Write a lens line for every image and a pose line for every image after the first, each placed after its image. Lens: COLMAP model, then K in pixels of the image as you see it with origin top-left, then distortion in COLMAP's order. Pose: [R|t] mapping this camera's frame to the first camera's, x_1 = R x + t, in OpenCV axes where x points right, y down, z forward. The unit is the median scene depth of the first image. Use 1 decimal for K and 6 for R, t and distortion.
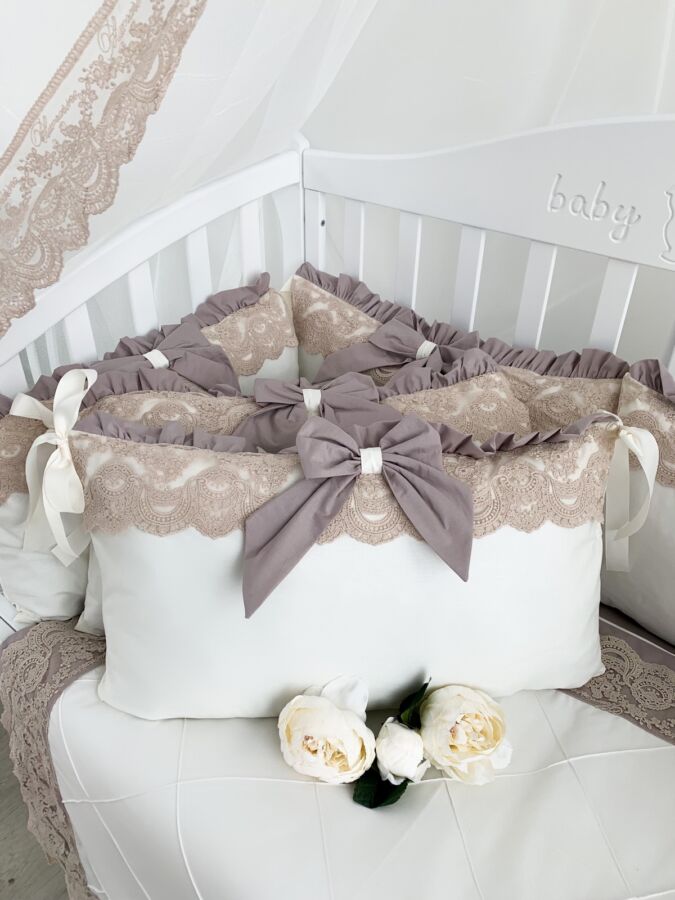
lens RADIAL K [[668.7, 0, 337.5], [0, 668.7, 450.0], [0, 0, 1]] dist [-0.002565, -0.006972]
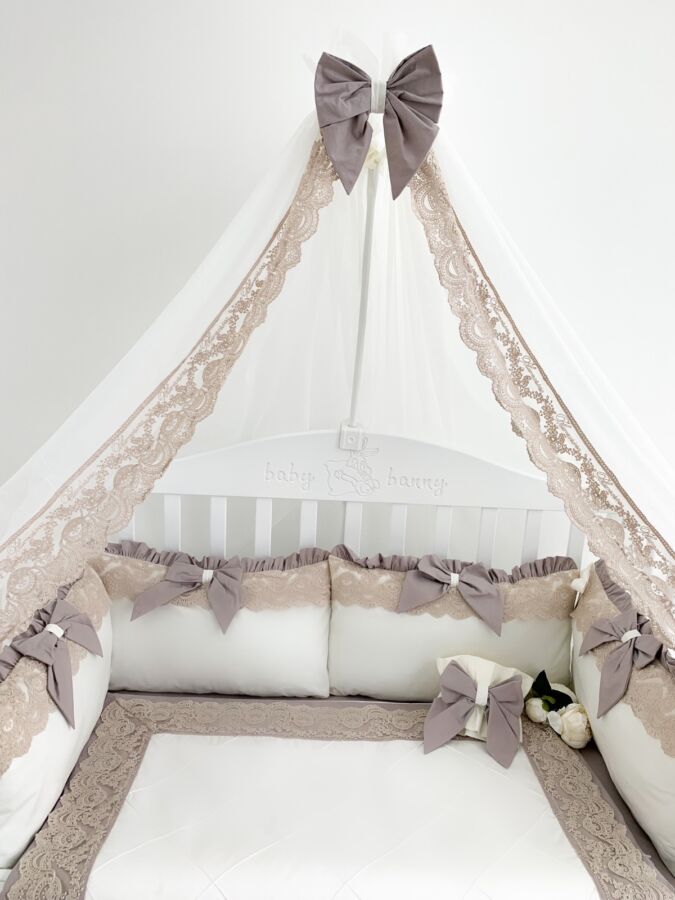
lens RADIAL K [[668.7, 0, 337.5], [0, 668.7, 450.0], [0, 0, 1]] dist [-0.002565, -0.006972]
pose [[0.767829, -0.130076, 0.627310, -0.635816], [0.325337, 0.922688, -0.206889, 0.002276], [-0.551900, 0.362943, 0.750785, -0.478150]]
